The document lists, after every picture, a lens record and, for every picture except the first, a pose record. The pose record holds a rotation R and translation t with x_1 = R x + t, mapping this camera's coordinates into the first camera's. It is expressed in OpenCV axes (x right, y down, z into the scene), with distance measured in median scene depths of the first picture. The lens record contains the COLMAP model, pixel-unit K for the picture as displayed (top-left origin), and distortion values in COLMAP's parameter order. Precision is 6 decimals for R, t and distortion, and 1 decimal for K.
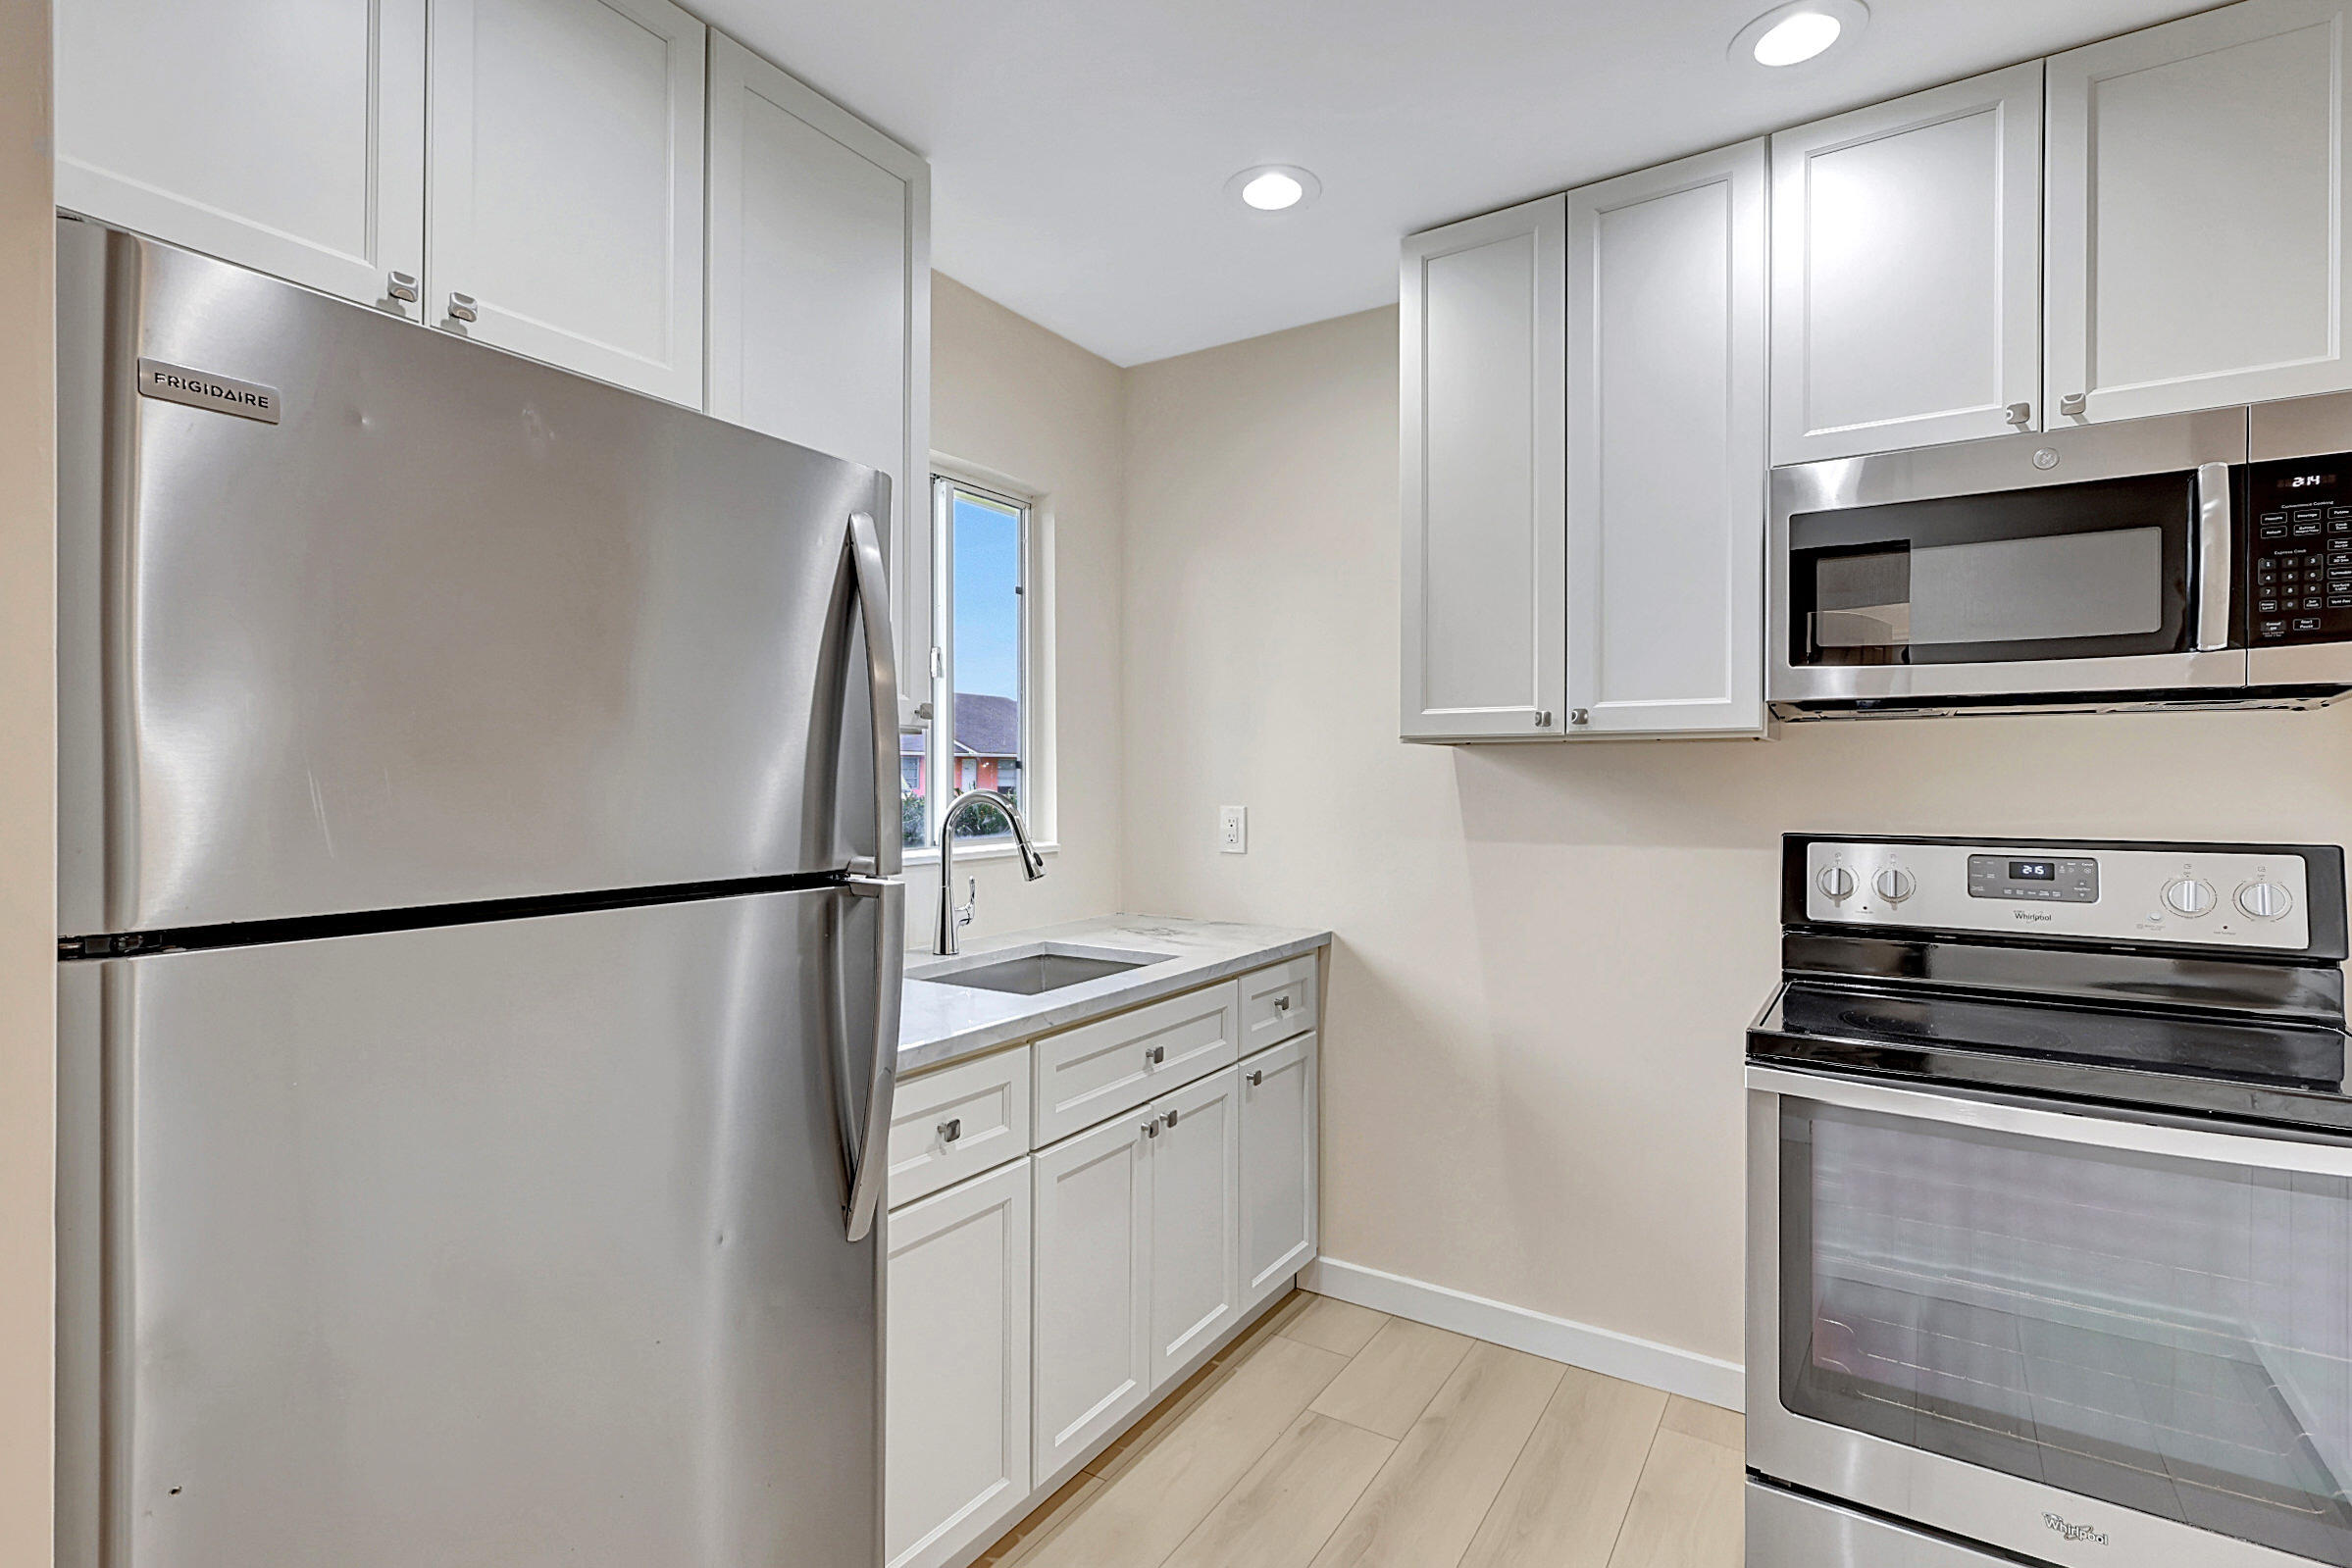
lens RADIAL K [[1106.3, 0, 1167.7], [0, 1106.3, 776.0], [0, 0, 1]] dist [0.002382, 0.000425]
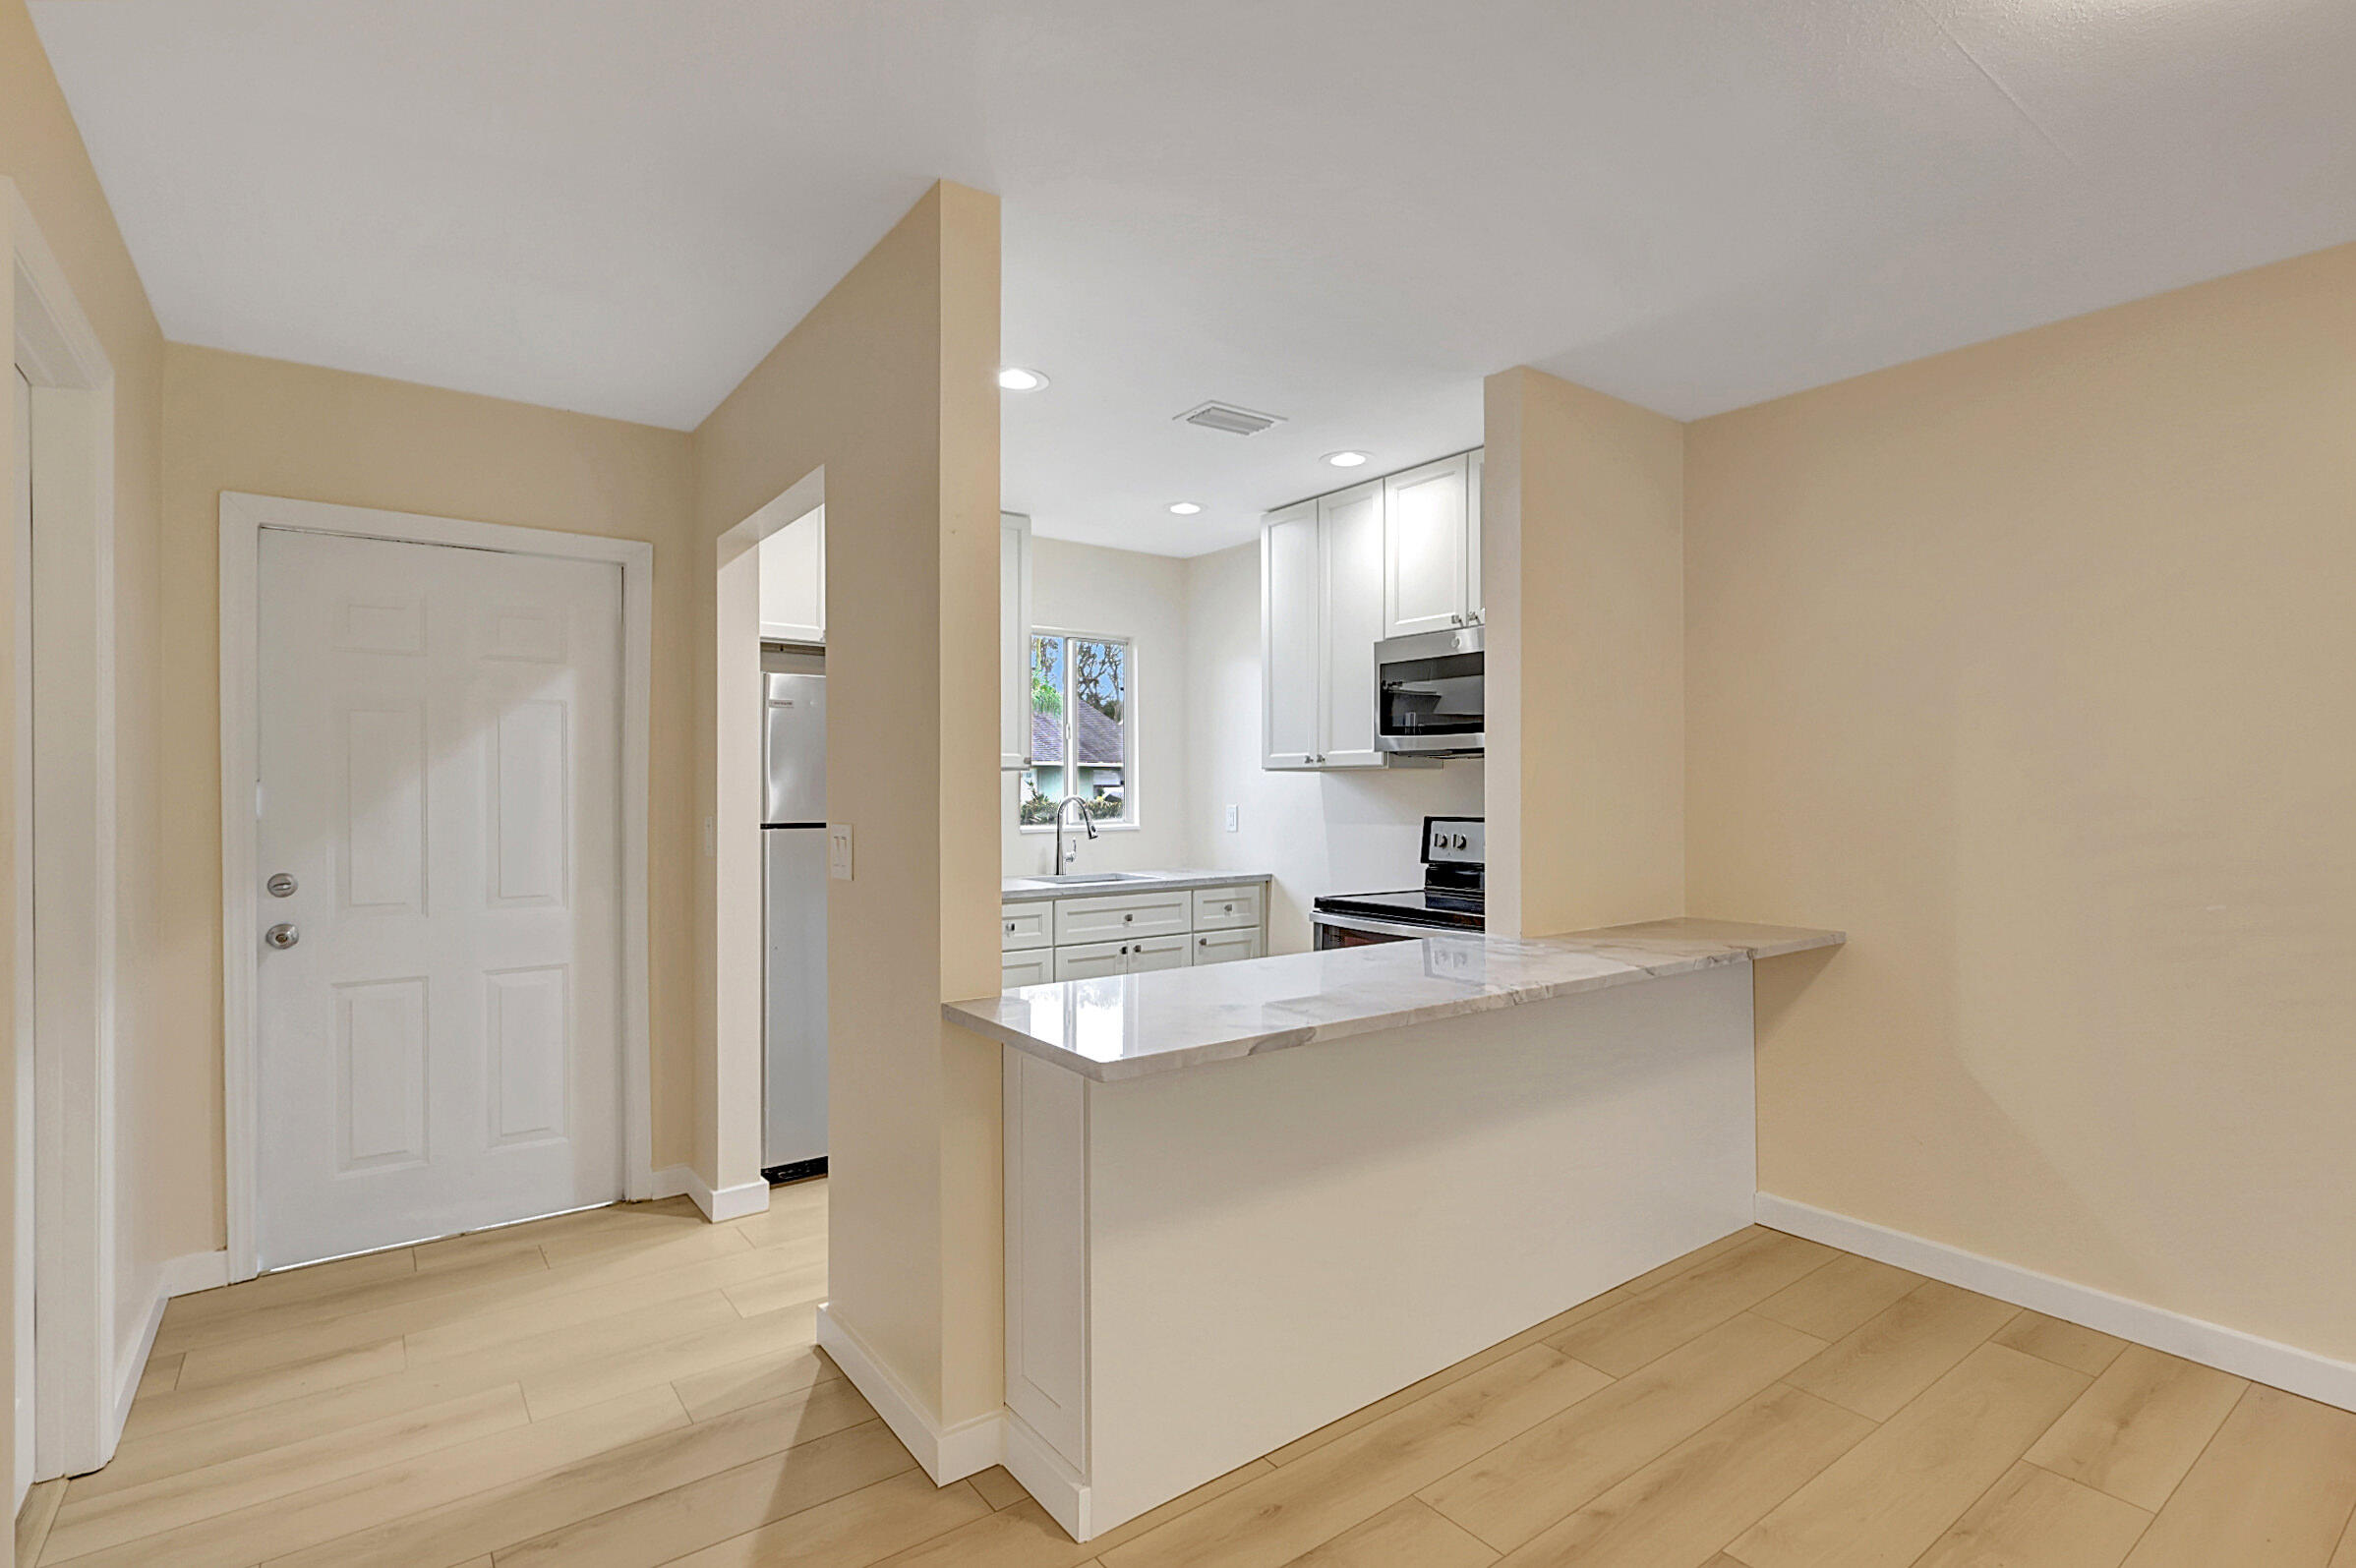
lens RADIAL K [[1098.9, 0, 1172.3], [0, 1098.9, 798.6], [0, 0, 1]] dist [0.003077, 0.000757]
pose [[0.936968, -0.002199, -0.349408, 0.845402], [0.005653, 0.999945, 0.008864, -0.000052], [0.349369, -0.010280, 0.936929, -1.012051]]
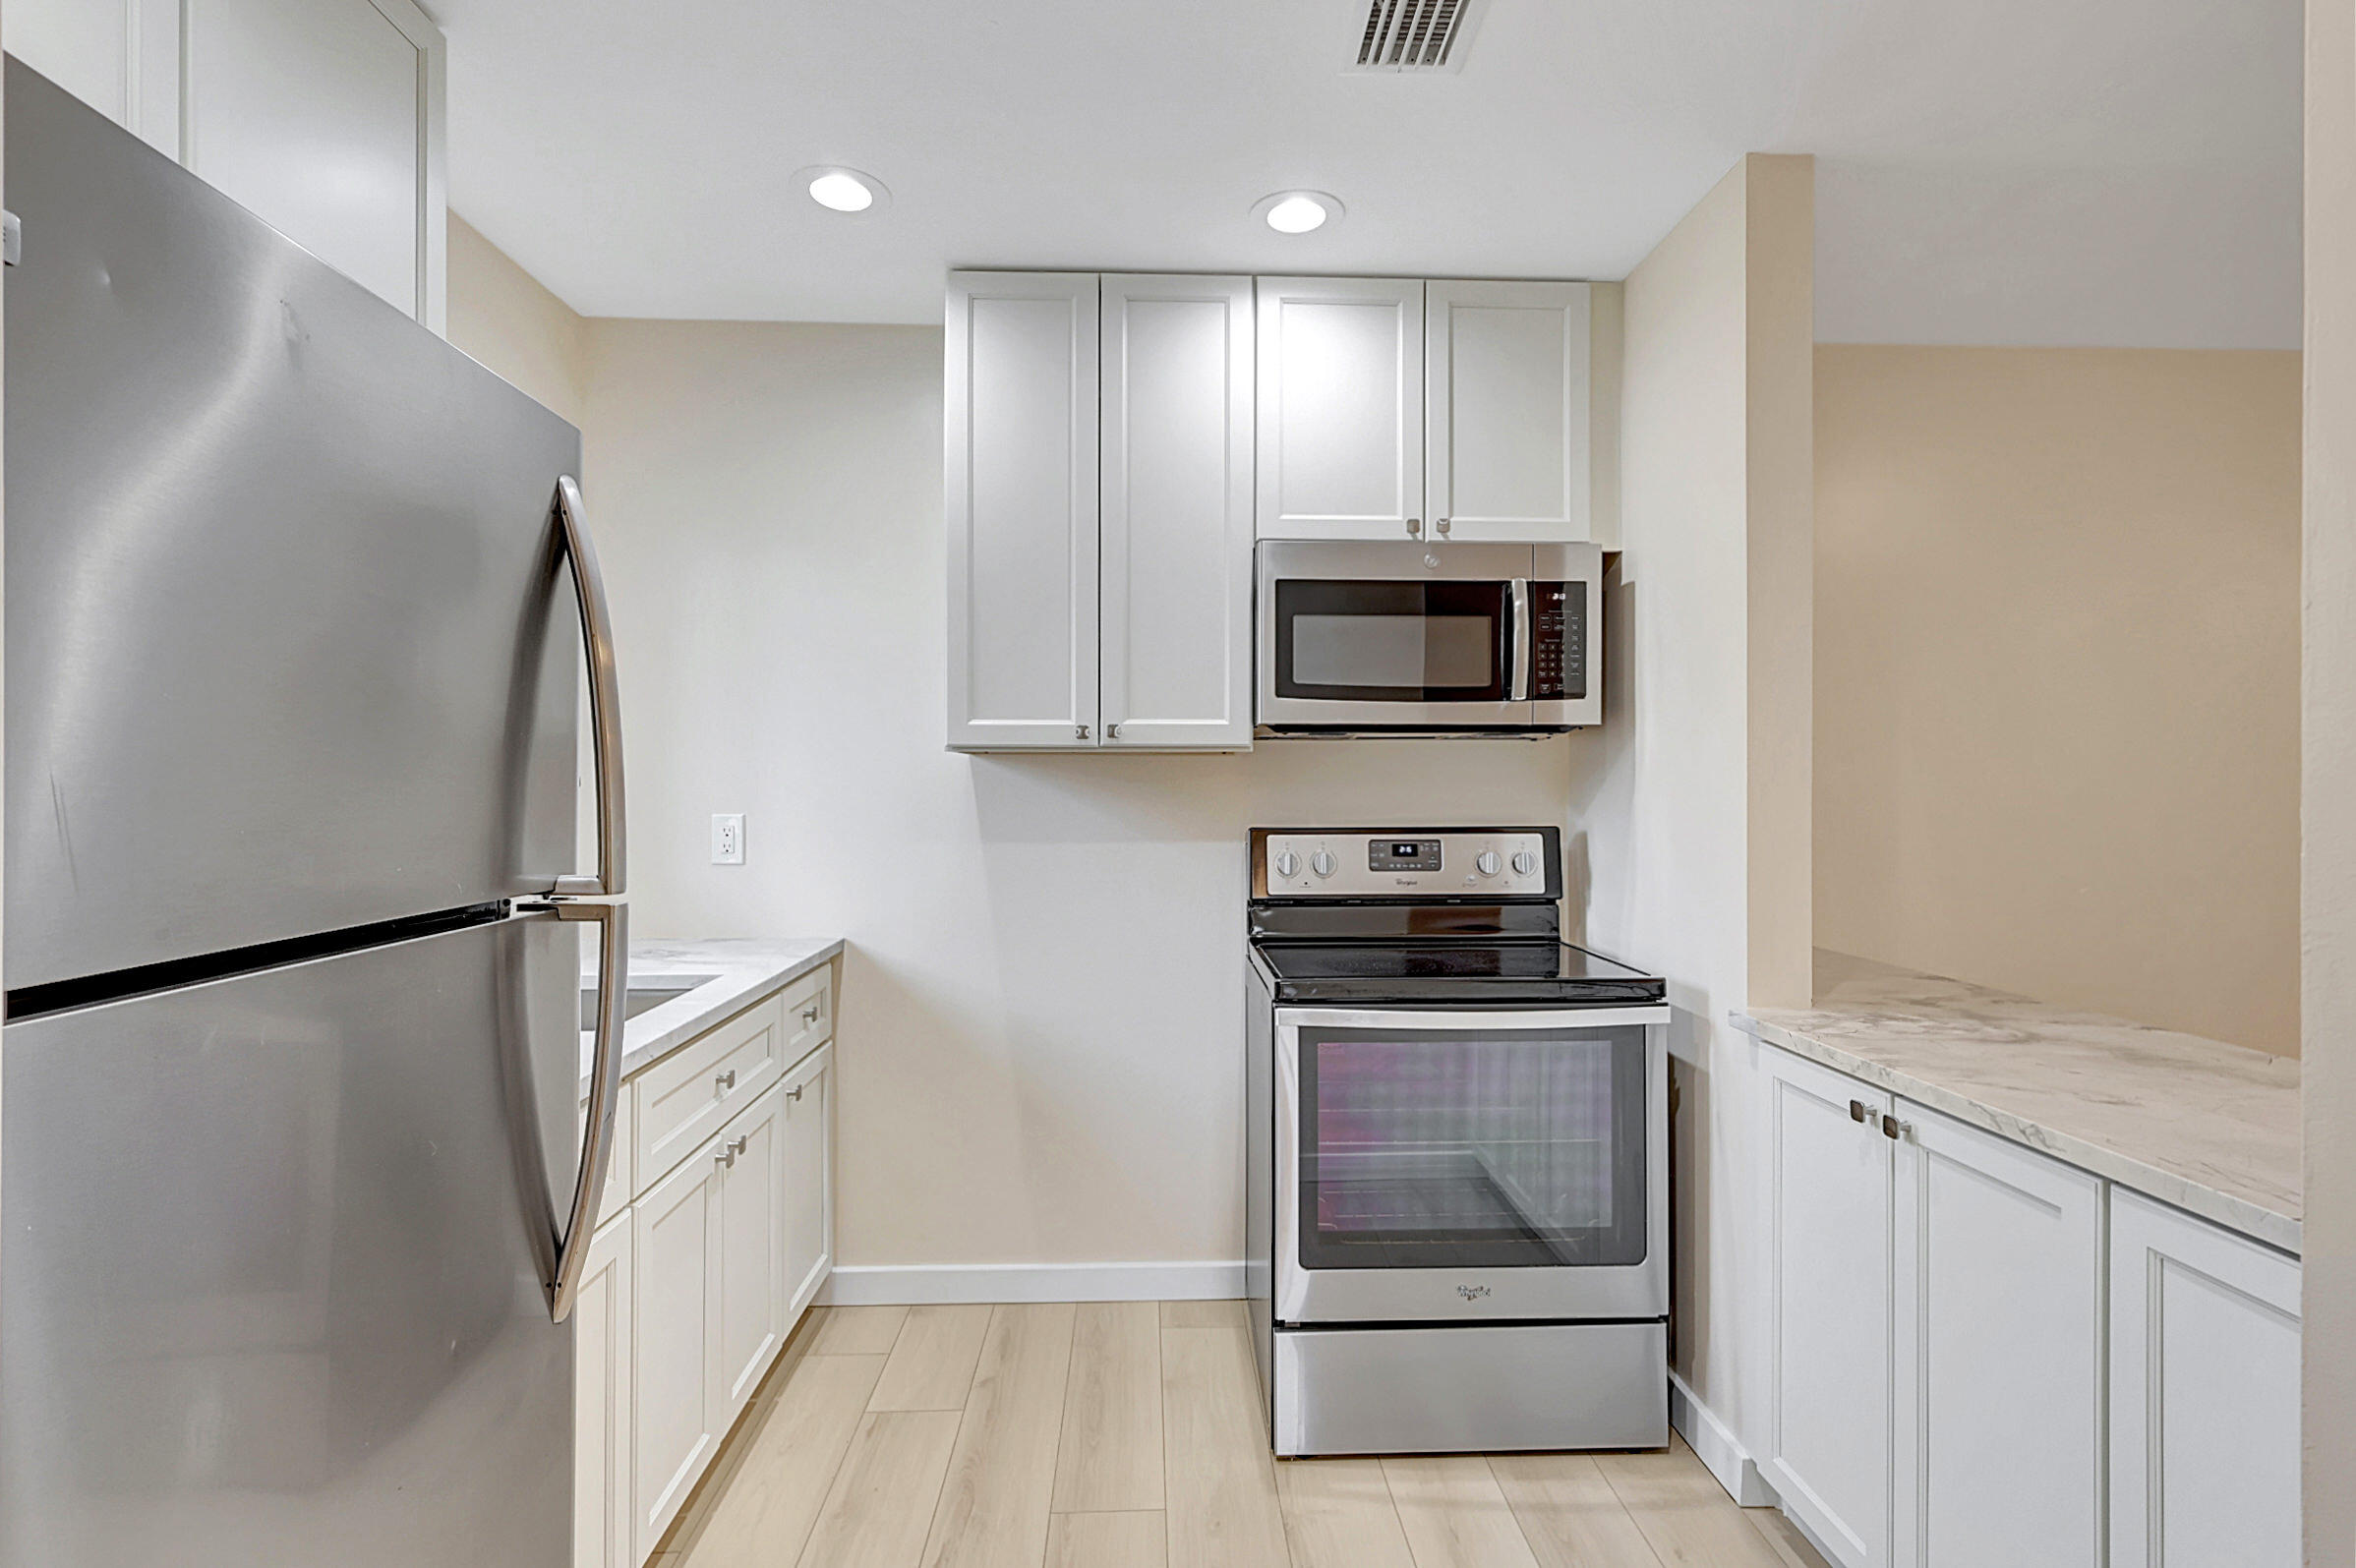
lens RADIAL K [[1113.1, 0, 1178.0], [0, 1113.1, 784.0], [0, 0, 1]] dist [0.002513, 0.000141]
pose [[0.817372, 0.000498, 0.576110, -0.247768], [-0.000748, 1.000000, 0.000198, 0.001401], [-0.576109, -0.000593, 0.817372, 0.010658]]
